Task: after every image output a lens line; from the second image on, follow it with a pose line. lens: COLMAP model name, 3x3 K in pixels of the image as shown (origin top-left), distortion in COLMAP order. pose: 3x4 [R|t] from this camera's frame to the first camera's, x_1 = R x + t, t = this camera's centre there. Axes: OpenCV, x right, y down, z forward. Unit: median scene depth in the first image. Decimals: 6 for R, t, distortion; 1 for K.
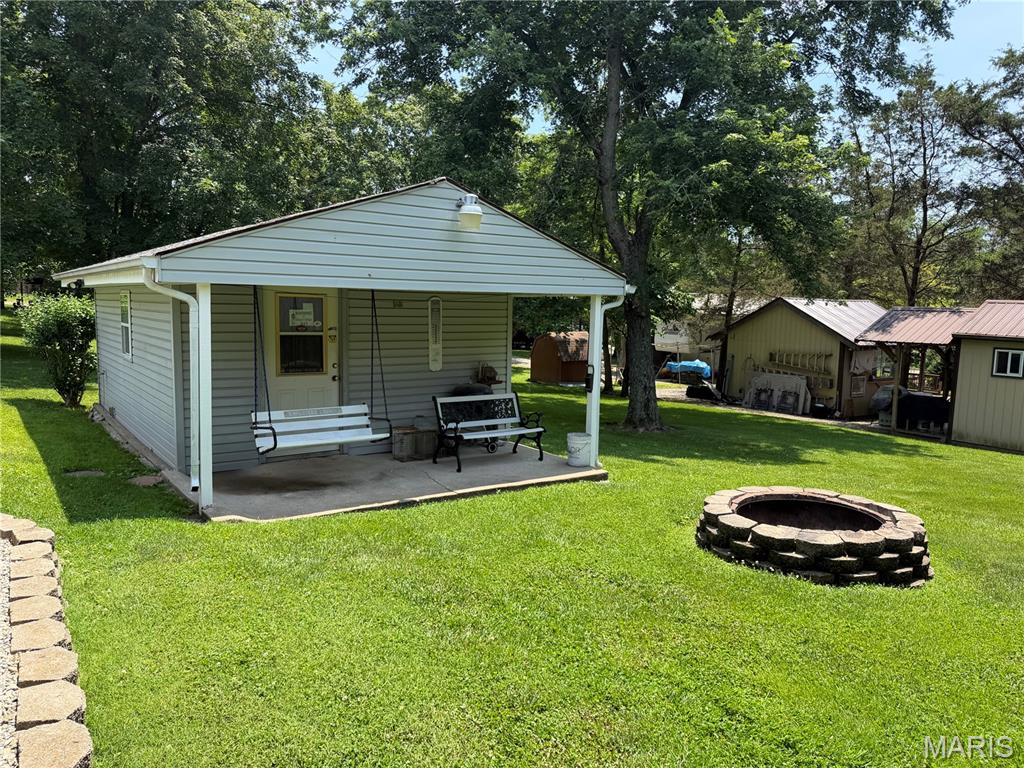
lens RADIAL K [[738.2, 0, 530.3], [0, 738.2, 388.0], [0, 0, 1]] dist [0.049641, -0.050974]
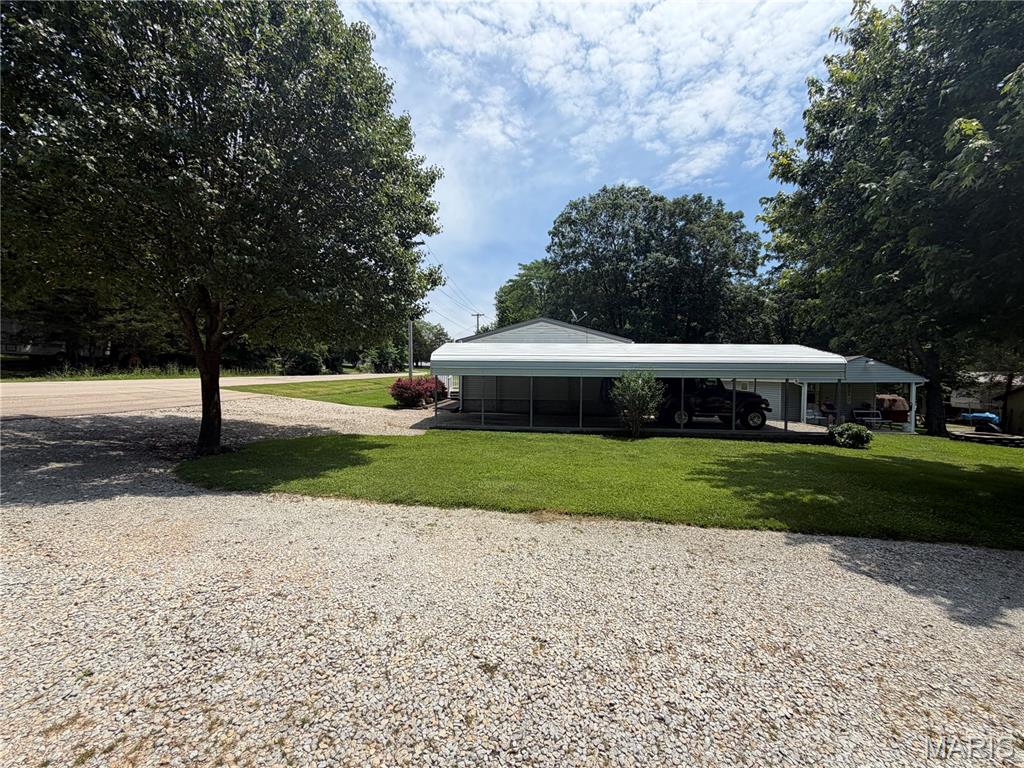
lens RADIAL K [[406.5, 0, 512.5], [0, 406.5, 388.4], [0, 0, 1]] dist [0.005493, -0.000176]
pose [[0.787276, -0.001783, -0.616598, -0.217270], [-0.055840, 0.995681, -0.074176, 0.156169], [0.614067, 0.092828, 0.783776, -1.732012]]
